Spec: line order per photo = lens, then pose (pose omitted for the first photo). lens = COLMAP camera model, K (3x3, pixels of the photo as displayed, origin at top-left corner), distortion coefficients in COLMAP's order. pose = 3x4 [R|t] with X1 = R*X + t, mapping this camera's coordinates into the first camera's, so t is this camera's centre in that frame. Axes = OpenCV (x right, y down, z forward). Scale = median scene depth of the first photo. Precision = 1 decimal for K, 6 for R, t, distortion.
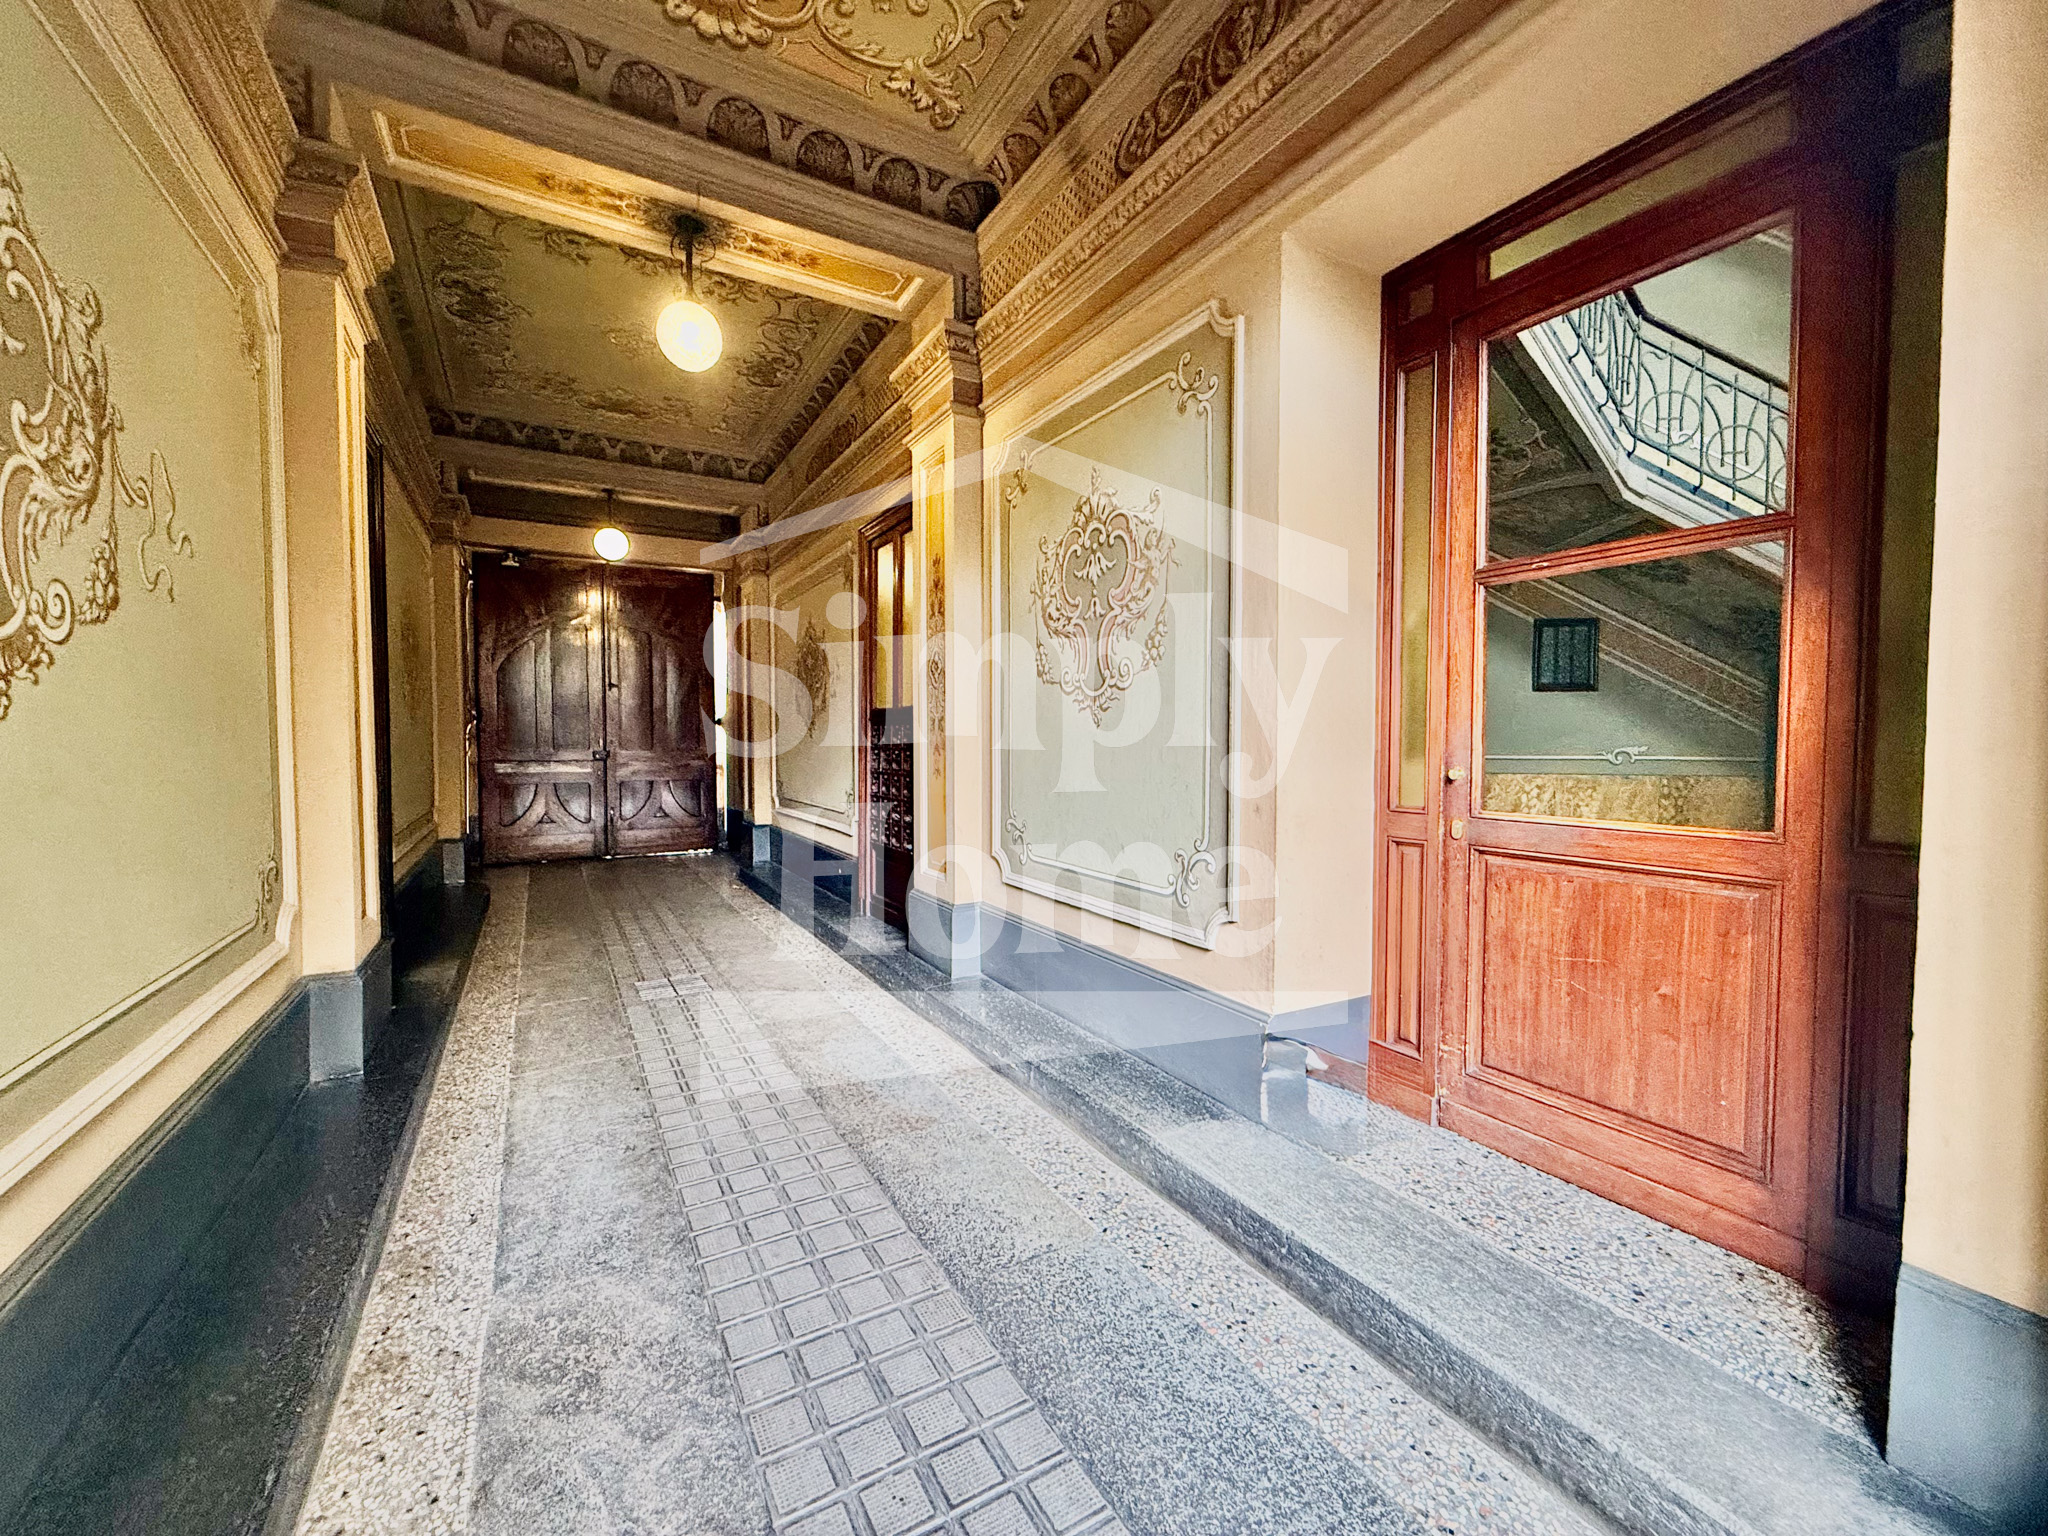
lens RADIAL K [[828.5, 0, 1031.1], [0, 828.5, 772.5], [0, 0, 1]] dist [-0.001180, -0.000254]
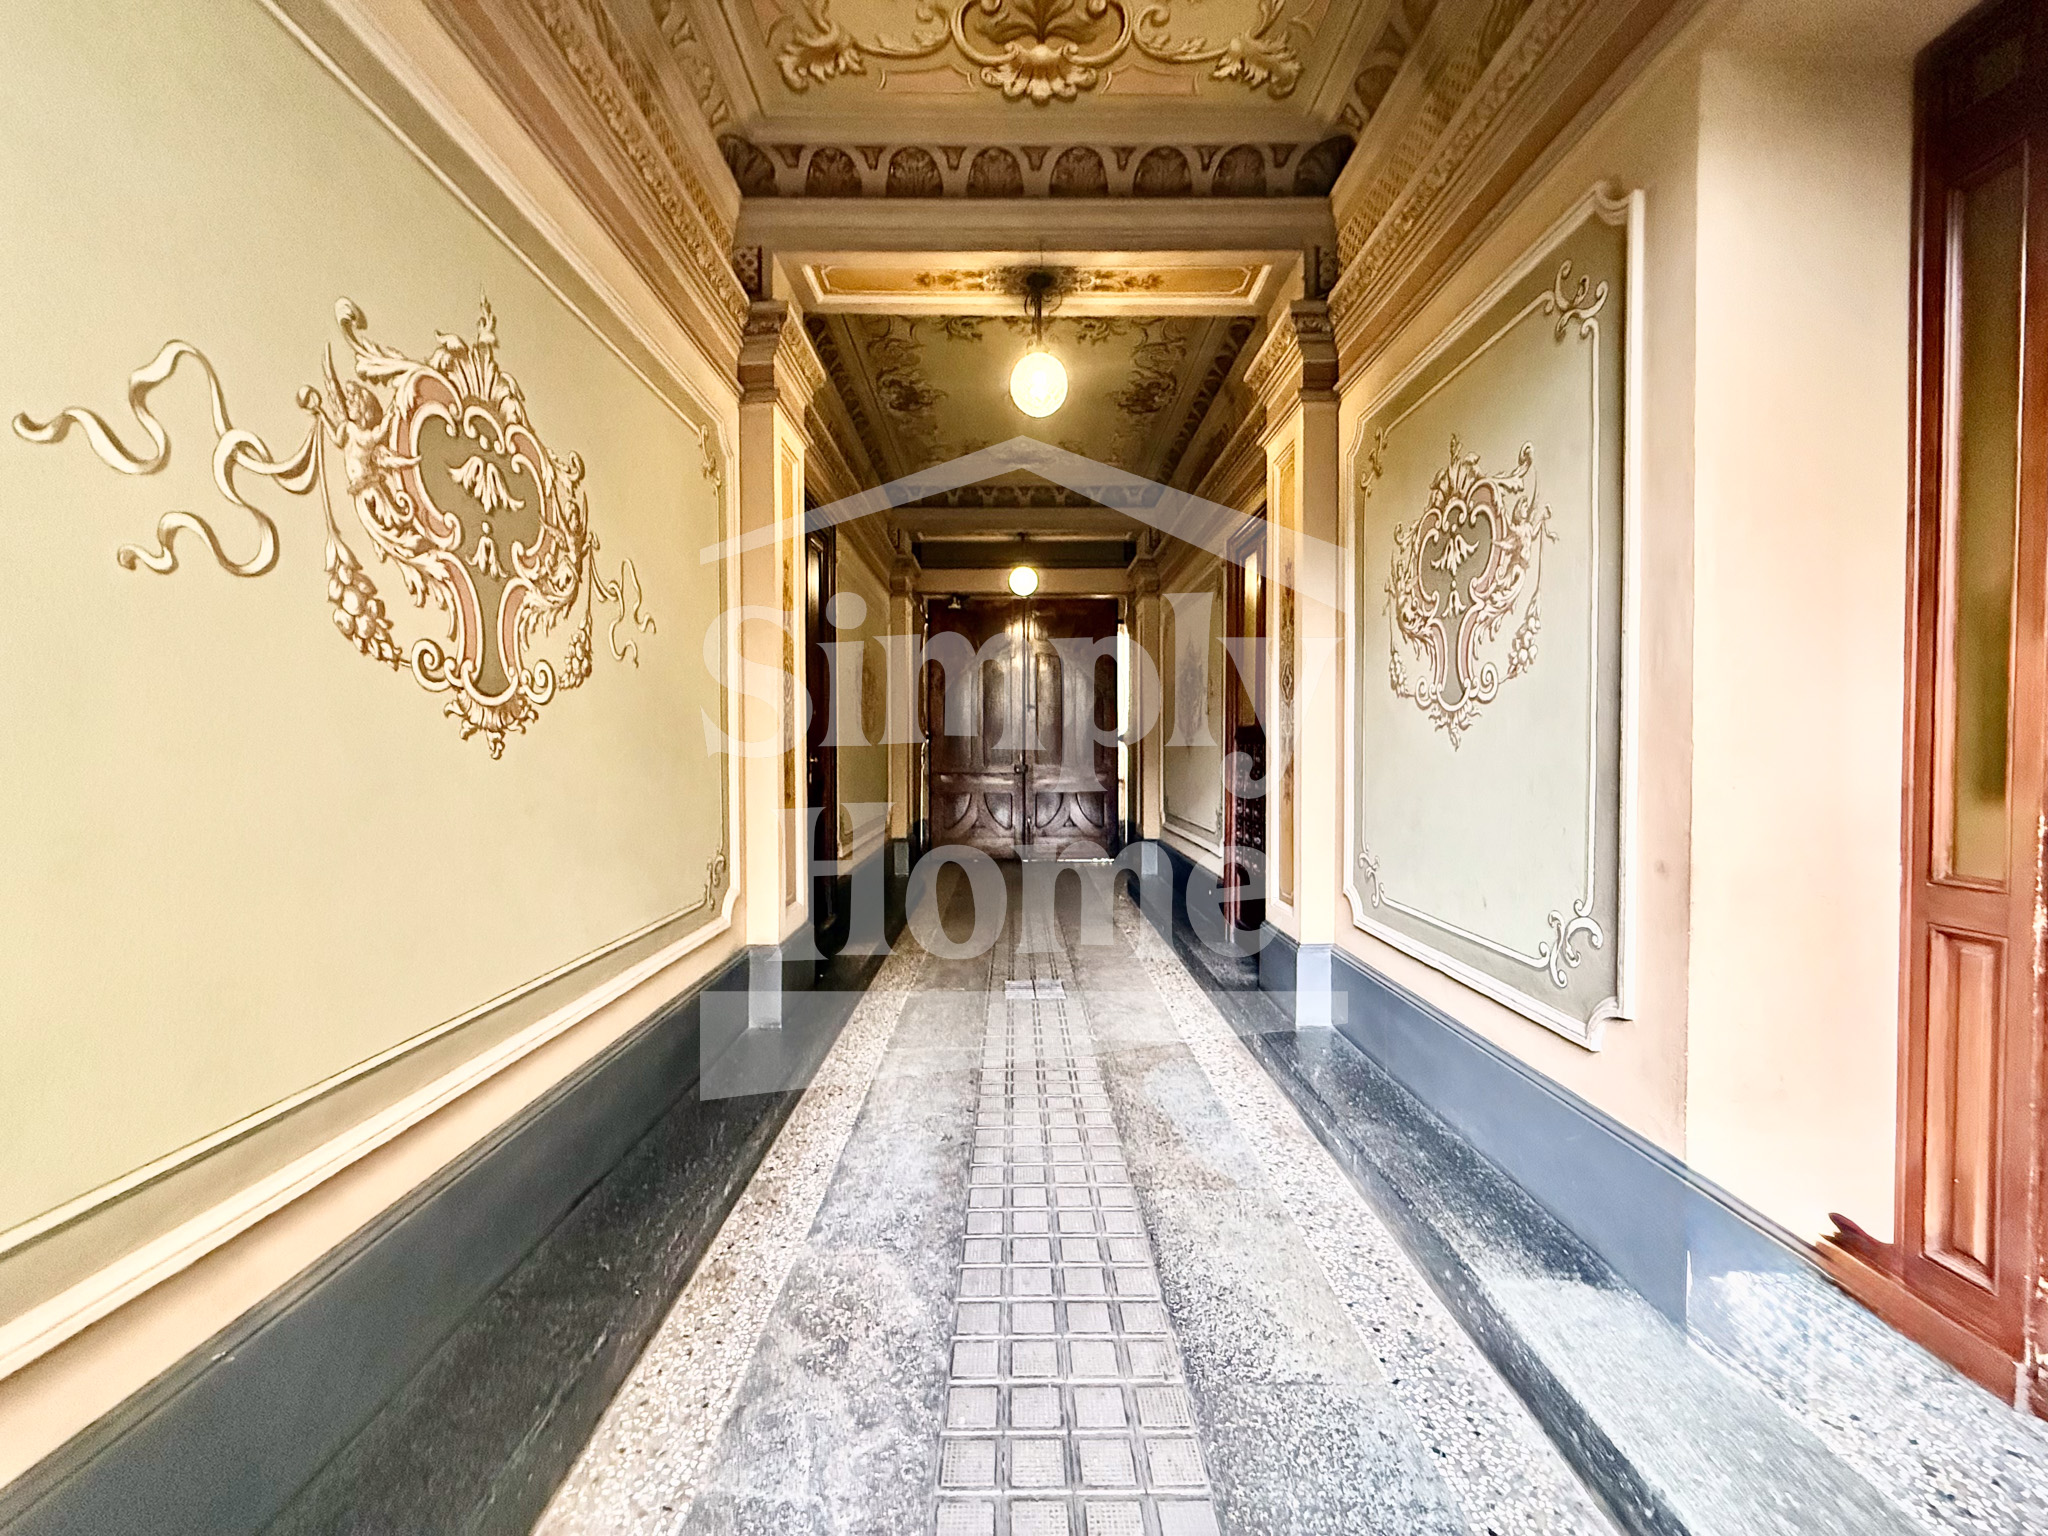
lens RADIAL K [[828.5, 0, 1020.2], [0, 828.5, 771.9], [0, 0, 1]] dist [-0.001180, -0.000254]
pose [[0.861790, 0.009567, -0.507175, 0.138225], [-0.016720, 0.999815, -0.009552, -0.019276], [0.506990, 0.016712, 0.861790, 0.089125]]
